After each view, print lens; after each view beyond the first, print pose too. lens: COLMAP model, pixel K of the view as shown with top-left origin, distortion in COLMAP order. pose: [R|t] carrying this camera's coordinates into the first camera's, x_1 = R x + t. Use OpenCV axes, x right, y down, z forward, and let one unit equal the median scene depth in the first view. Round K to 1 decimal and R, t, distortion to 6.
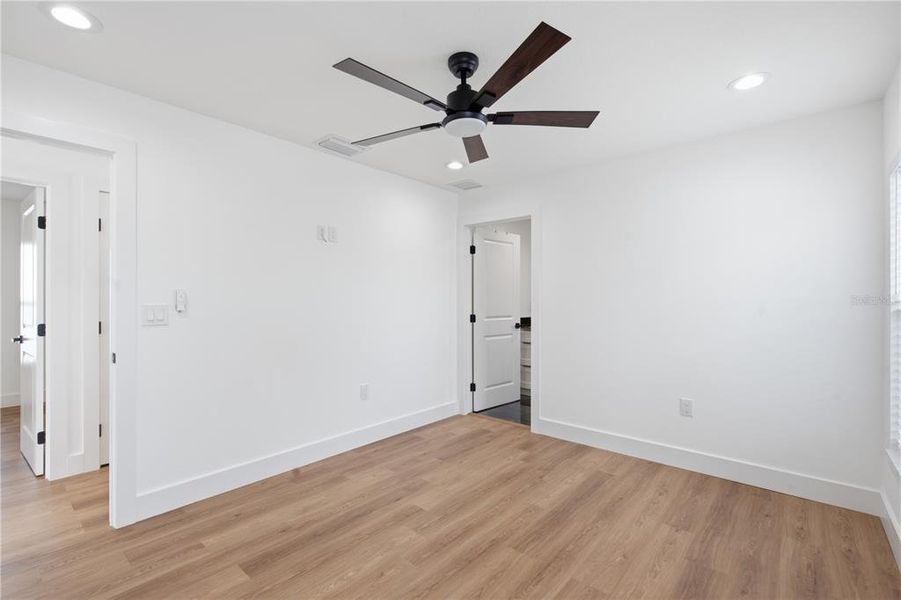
lens RADIAL K [[404.8, 0, 450.2], [0, 404.8, 299.9], [0, 0, 1]] dist [0.000128, -0.000836]
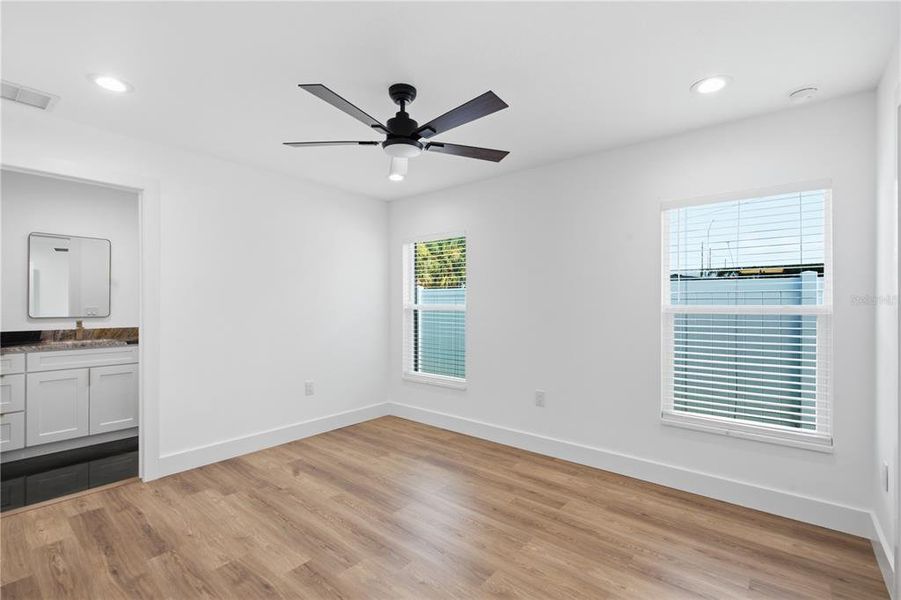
lens RADIAL K [[404.8, 0, 450.2], [0, 404.8, 299.9], [0, 0, 1]] dist [0.000128, -0.000836]
pose [[-0.025246, 0.007895, 0.999650, -0.781373], [-0.004769, 0.999956, -0.008017, -0.007455], [-0.999670, -0.004970, -0.025207, 0.639203]]
